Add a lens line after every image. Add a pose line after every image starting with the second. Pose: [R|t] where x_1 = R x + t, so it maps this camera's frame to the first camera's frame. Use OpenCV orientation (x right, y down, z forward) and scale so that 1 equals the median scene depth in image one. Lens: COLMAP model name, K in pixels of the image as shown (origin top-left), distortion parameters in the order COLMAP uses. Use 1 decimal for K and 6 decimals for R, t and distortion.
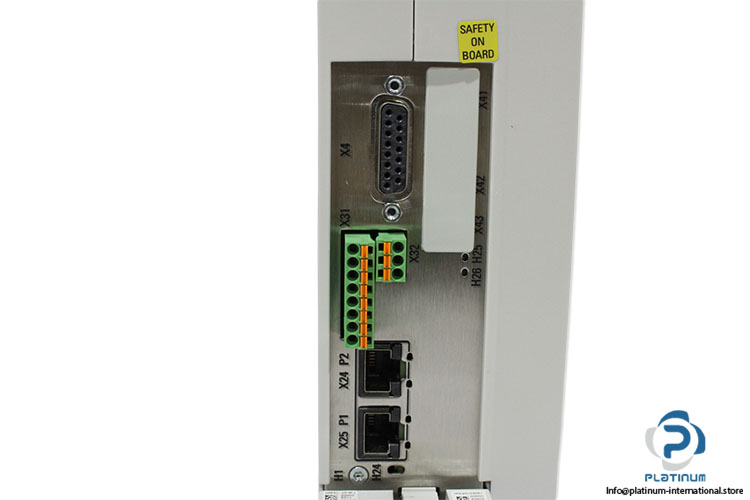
lens RADIAL K [[903.0, 0, 371.5], [0, 903.0, 247.7], [0, 0, 1]] dist [-0.099218, 0.000000]
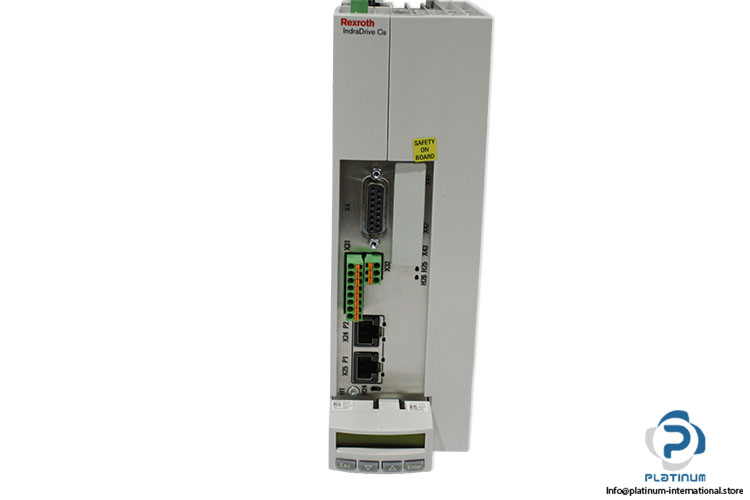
lens RADIAL K [[1018.5, 0, 375.4], [0, 1018.5, 251.1], [0, 0, 1]] dist [-0.023192, 0.000000]
pose [[0.999706, 0.018820, -0.015317, 0.054563], [-0.016688, 0.991495, 0.129073, -0.274732], [0.017615, -0.128780, 0.991517, -0.928925]]
